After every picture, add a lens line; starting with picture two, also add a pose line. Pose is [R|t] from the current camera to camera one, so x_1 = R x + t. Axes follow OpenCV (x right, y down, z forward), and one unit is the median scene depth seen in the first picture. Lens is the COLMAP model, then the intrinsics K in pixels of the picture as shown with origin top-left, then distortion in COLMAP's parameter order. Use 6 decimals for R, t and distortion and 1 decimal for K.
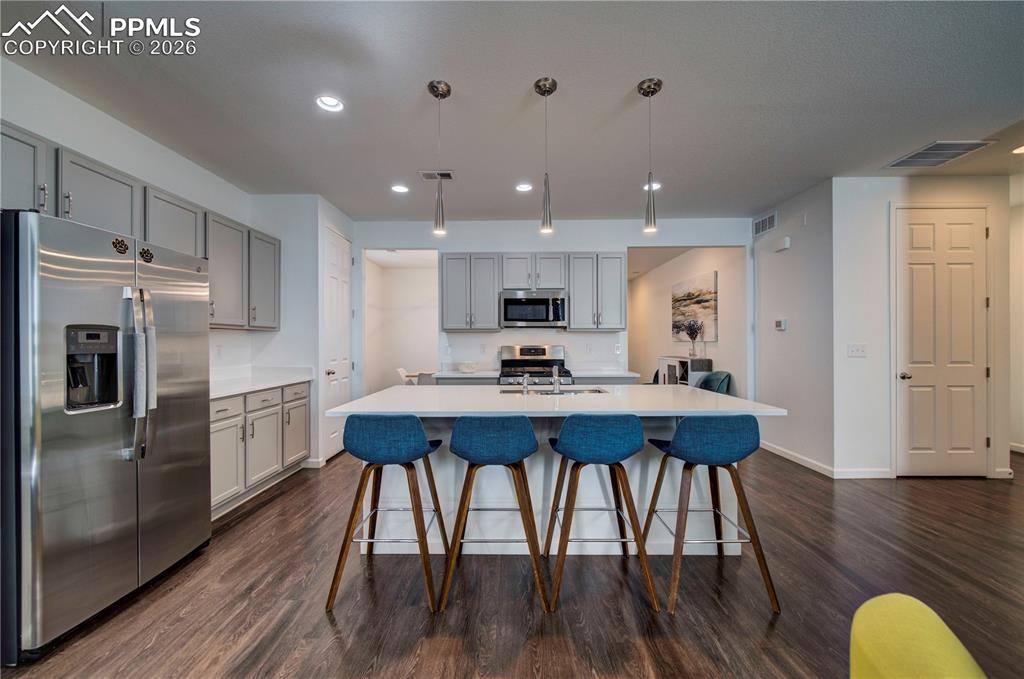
lens RADIAL K [[396.6, 0, 499.7], [0, 396.6, 340.9], [0, 0, 1]] dist [0.001481, 0.000089]
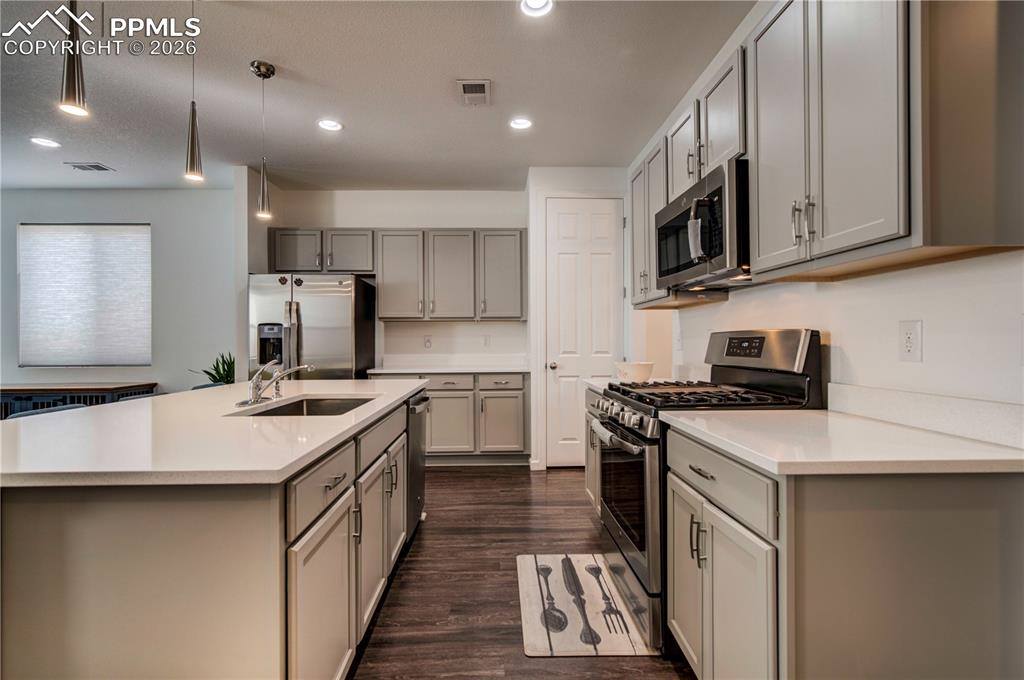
lens RADIAL K [[454.2, 0, 498.2], [0, 454.2, 341.2], [0, 0, 1]] dist [0.002134, 0.000202]
pose [[0.056379, -0.002624, -0.998406, 0.538948], [0.012346, 0.999922, -0.001931, 0.027983], [0.998333, -0.012217, 0.056407, 0.831192]]
